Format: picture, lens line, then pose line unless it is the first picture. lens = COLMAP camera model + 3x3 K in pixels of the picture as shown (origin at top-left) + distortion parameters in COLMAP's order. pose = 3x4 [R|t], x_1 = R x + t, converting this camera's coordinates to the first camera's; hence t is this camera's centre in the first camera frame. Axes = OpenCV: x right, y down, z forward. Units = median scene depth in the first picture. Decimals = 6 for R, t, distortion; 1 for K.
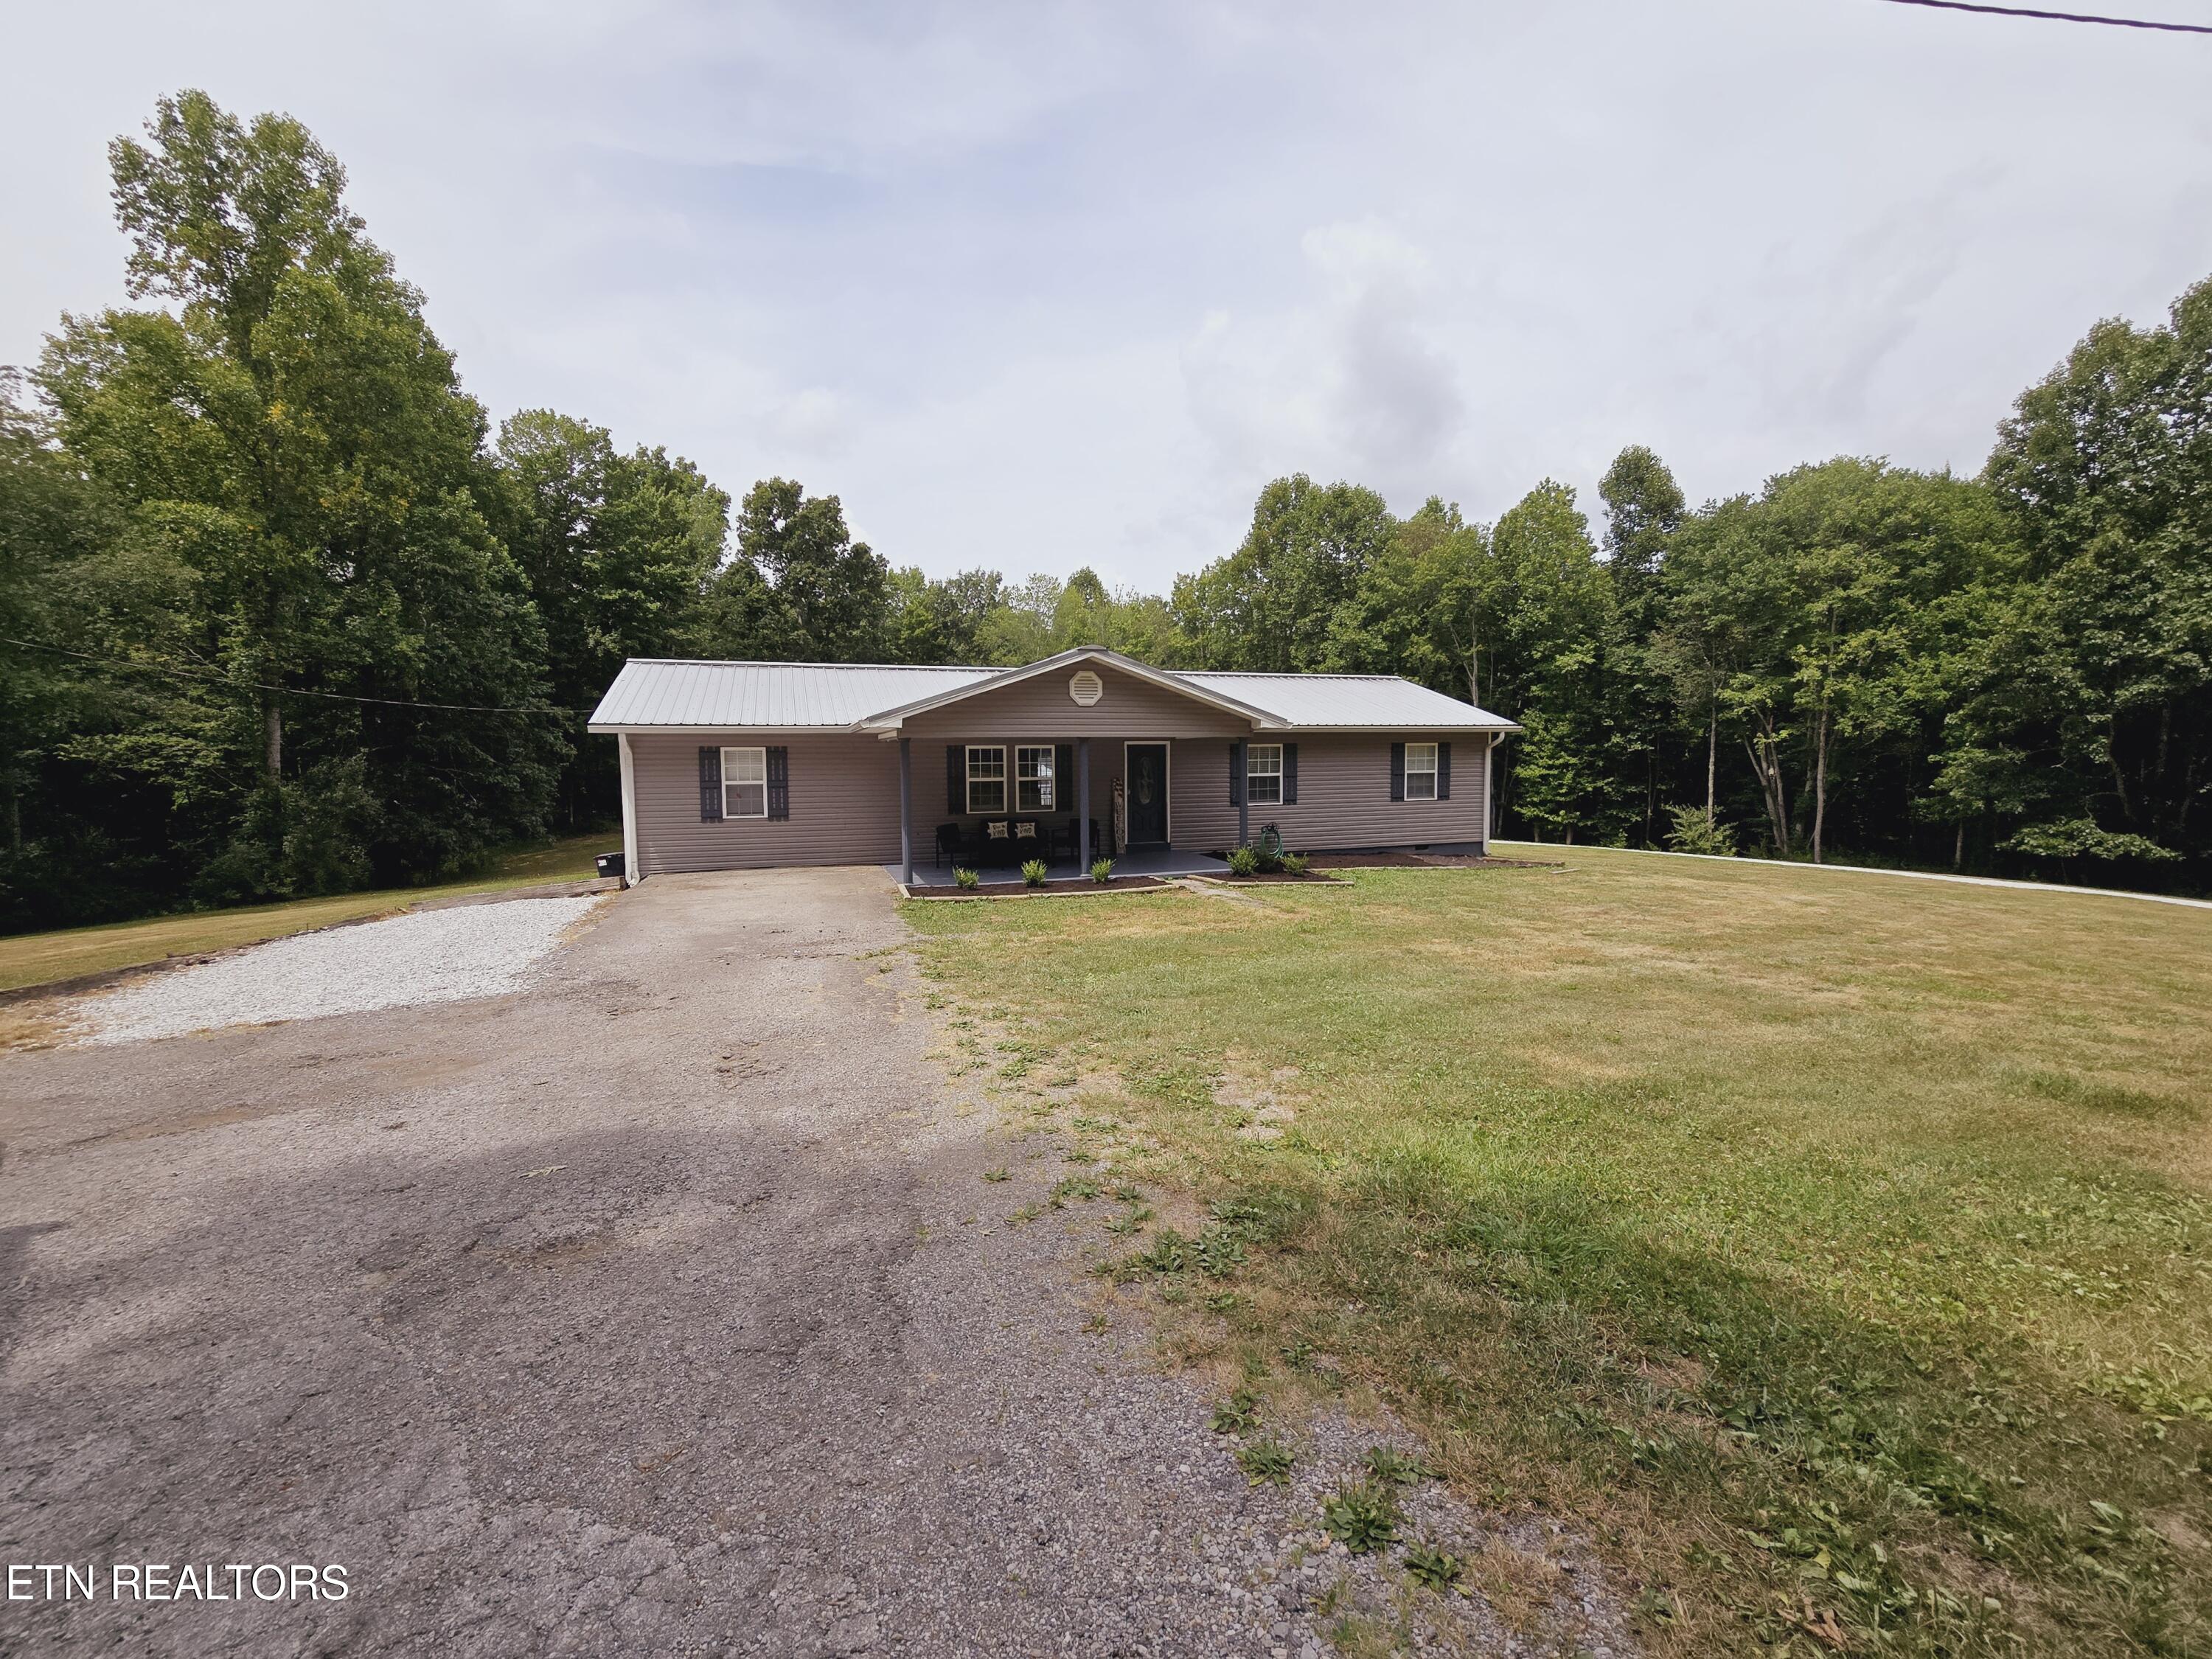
lens RADIAL K [[903.8, 0, 1086.4], [0, 903.8, 819.7], [0, 0, 1]] dist [-0.004713, 0.001117]
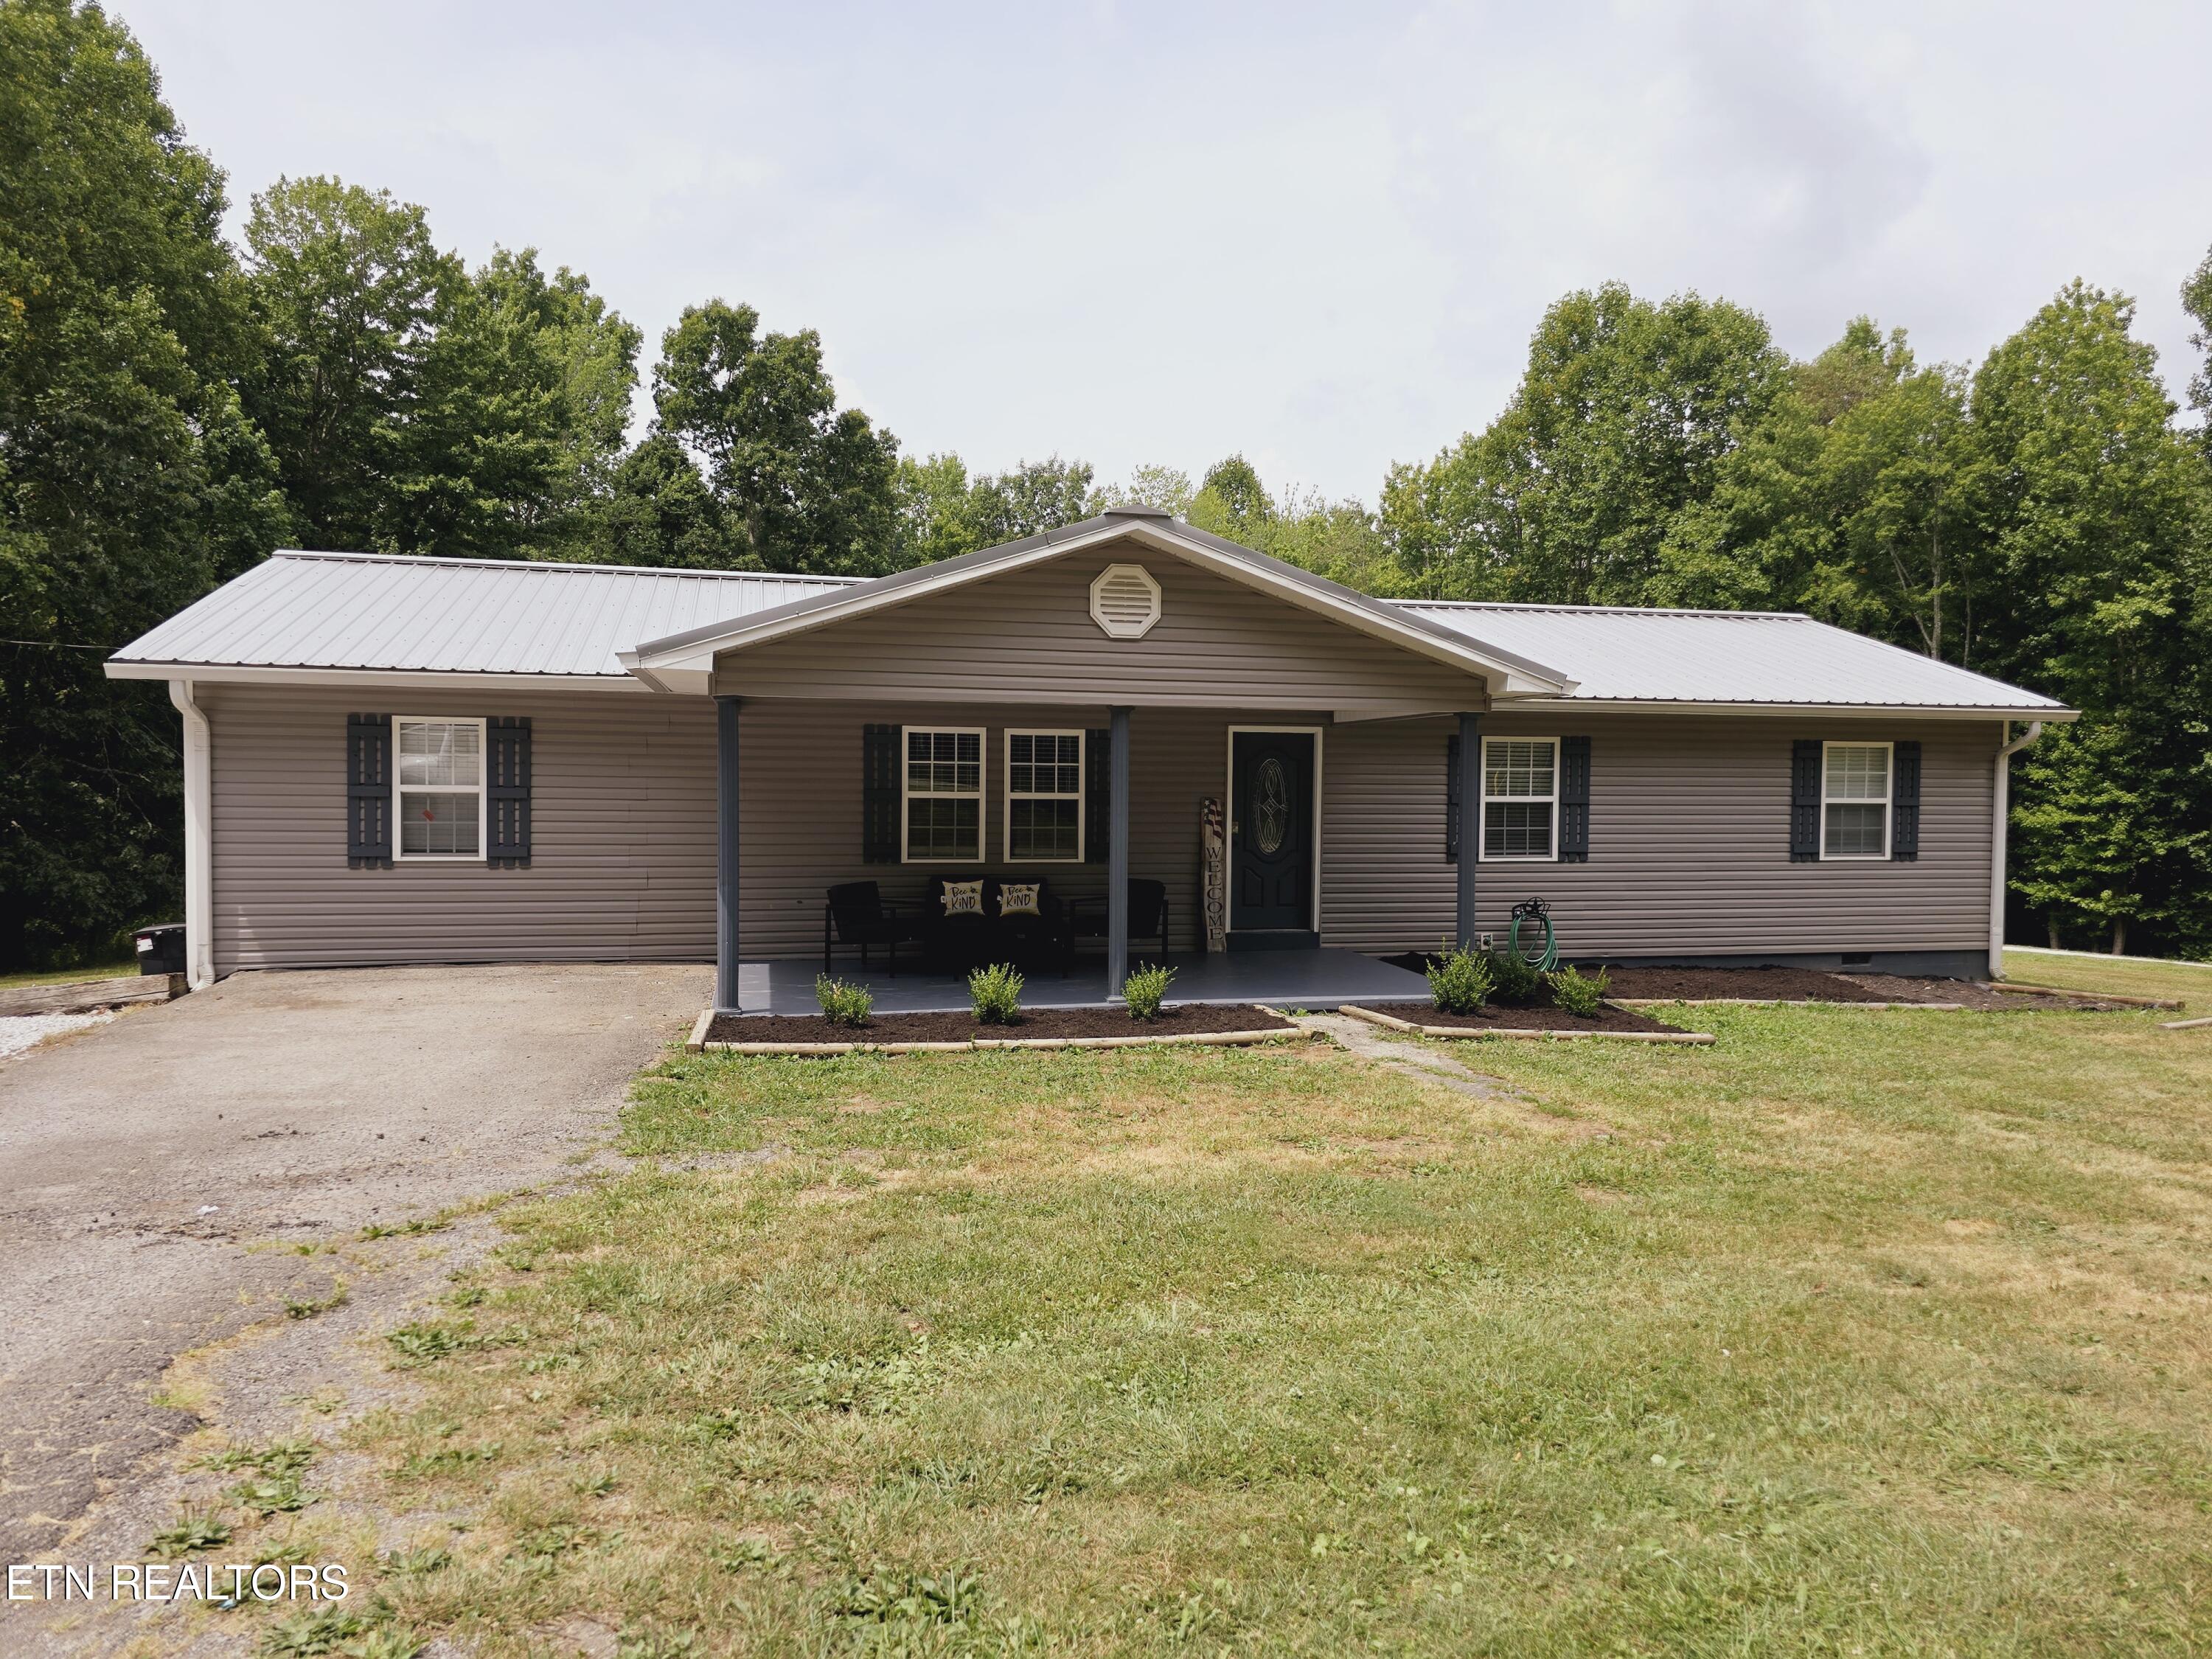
lens RADIAL K [[1480.0, 0, 1119.7], [0, 1480.0, 830.0], [0, 0, 1]] dist [0.051853, -0.046273]
pose [[0.996305, 0.022424, -0.082909, 0.028410], [-0.025395, 0.999066, -0.034953, 0.000040], [0.082048, 0.036930, 0.995944, 0.108803]]
